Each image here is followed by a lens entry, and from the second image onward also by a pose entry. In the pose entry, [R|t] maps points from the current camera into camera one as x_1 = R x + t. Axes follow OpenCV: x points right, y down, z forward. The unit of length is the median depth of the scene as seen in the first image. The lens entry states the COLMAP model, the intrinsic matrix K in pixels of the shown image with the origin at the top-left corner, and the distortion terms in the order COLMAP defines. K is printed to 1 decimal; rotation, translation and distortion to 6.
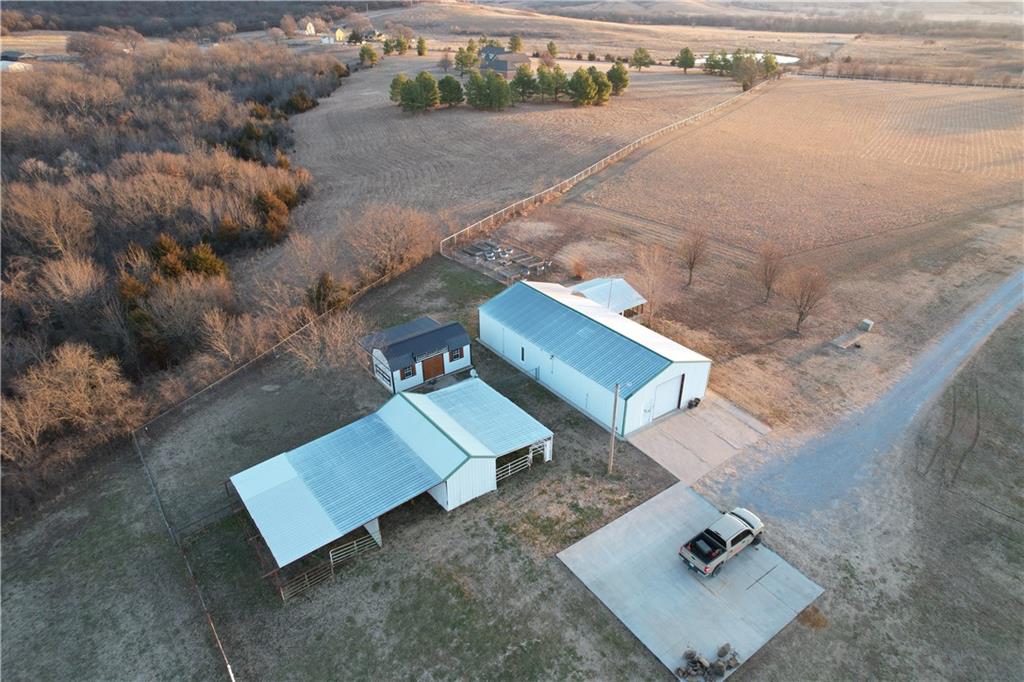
lens RADIAL K [[654.7, 0, 516.2], [0, 654.7, 344.8], [0, 0, 1]] dist [-0.075940, 0.070086]
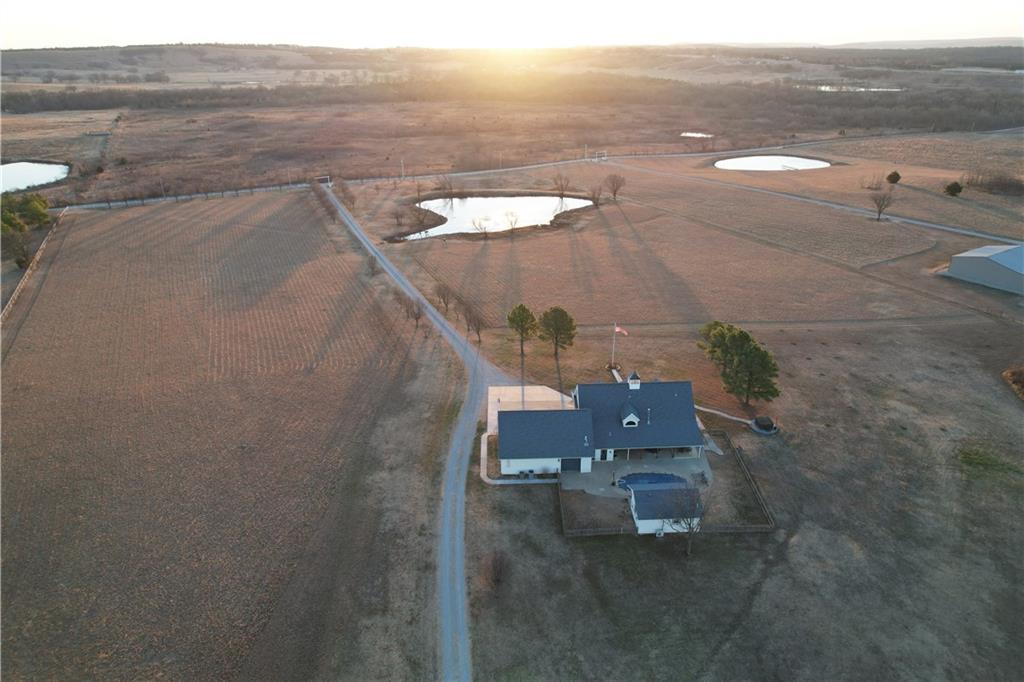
lens RADIAL K [[654.7, 0, 516.2], [0, 654.7, 344.8], [0, 0, 1]] dist [-0.075940, 0.070086]
pose [[0.557163, -0.361981, 0.747355, 0.039512], [0.405242, 0.904071, 0.135773, -0.101530], [-0.724809, 0.227212, 0.650405, 0.031853]]
